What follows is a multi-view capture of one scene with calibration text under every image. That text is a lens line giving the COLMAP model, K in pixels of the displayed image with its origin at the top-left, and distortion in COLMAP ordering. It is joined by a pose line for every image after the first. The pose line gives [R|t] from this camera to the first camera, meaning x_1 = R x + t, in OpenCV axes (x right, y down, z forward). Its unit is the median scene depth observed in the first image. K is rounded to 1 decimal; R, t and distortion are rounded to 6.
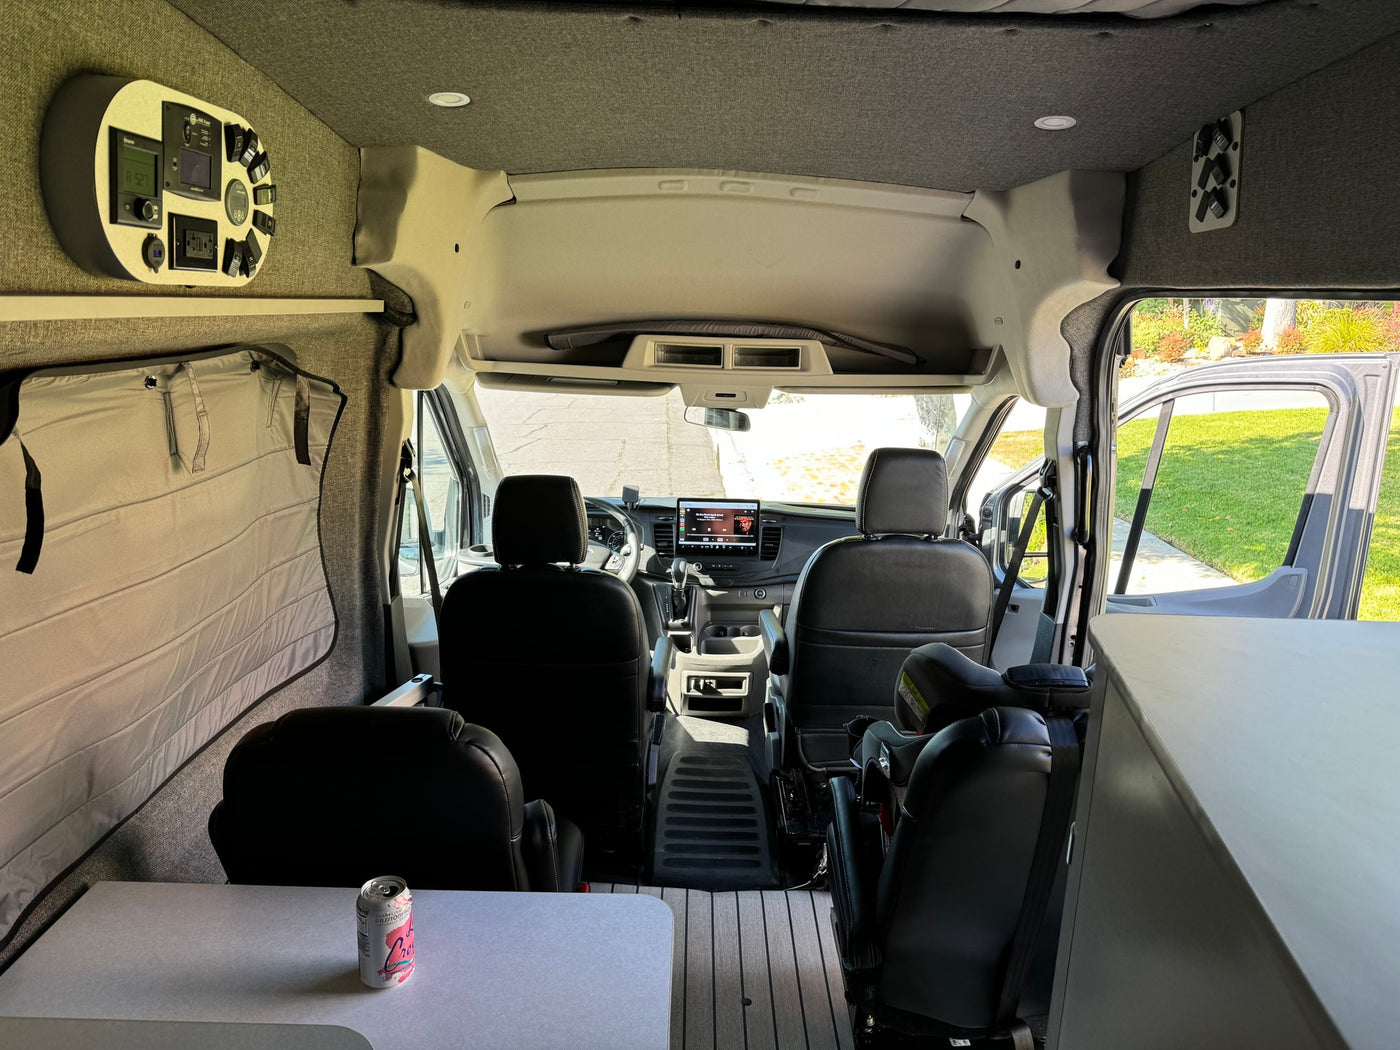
lens RADIAL K [[1066.3, 0, 700.0], [0, 1066.3, 525.0], [0, 0, 1]] dist [0.069530, -0.168819]
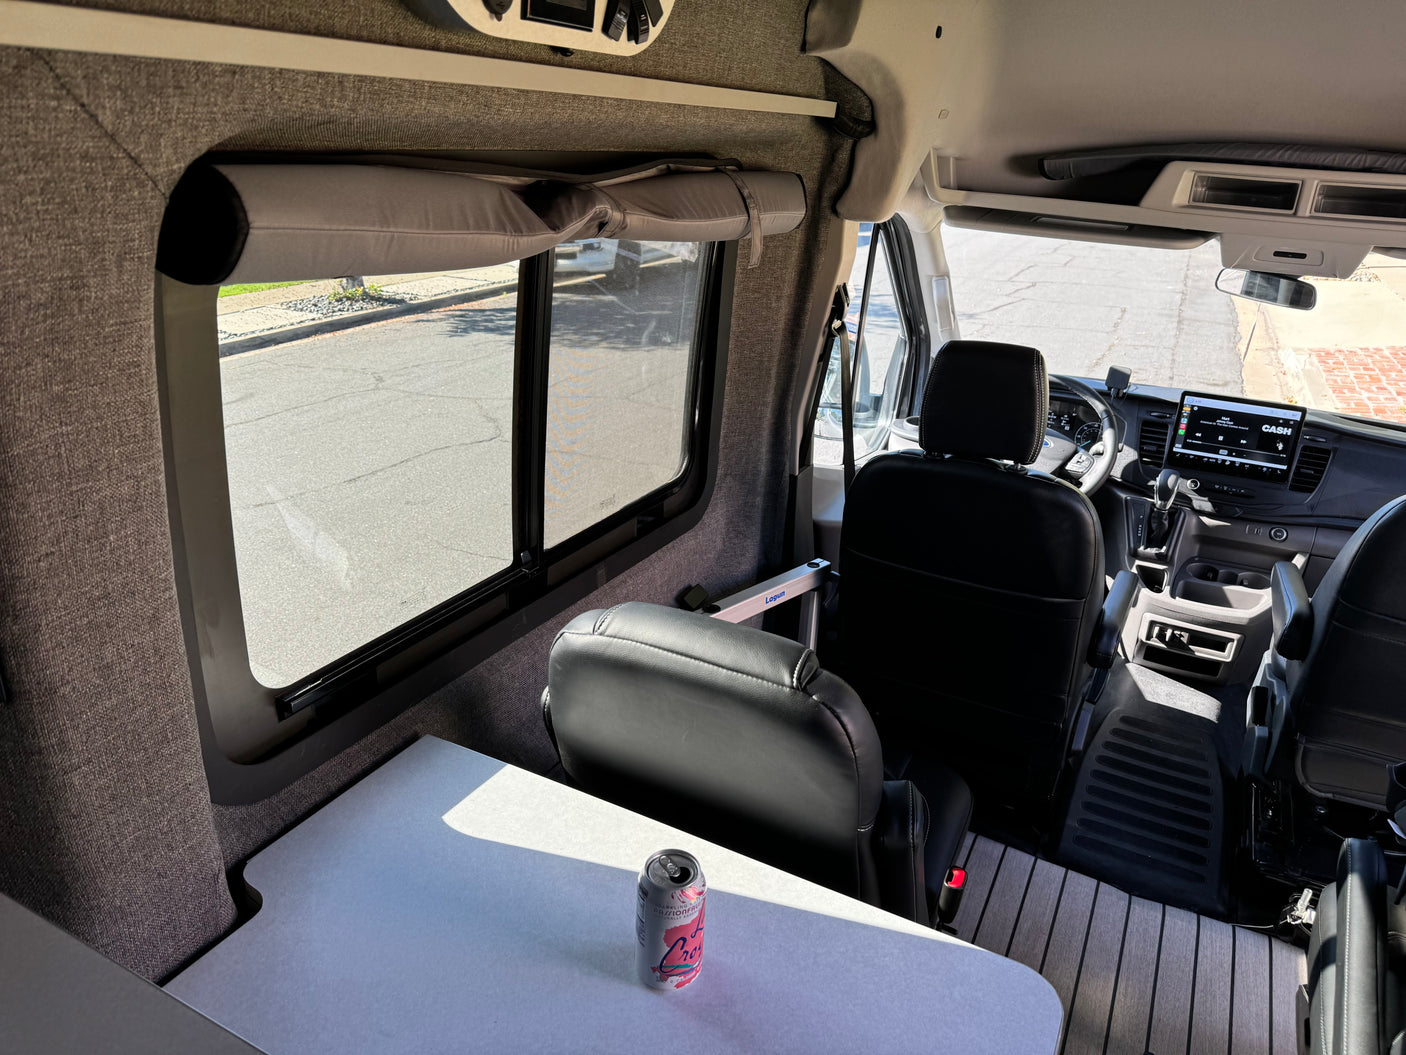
lens RADIAL K [[980.6, 0, 703.0], [0, 980.6, 527.5], [0, 0, 1]] dist [0.071136, -0.117386]
pose [[0.889835, 0.184250, -0.417427, -0.013550], [-0.118966, 0.976887, 0.177591, -0.015476], [0.440500, -0.108367, 0.891188, 0.218898]]
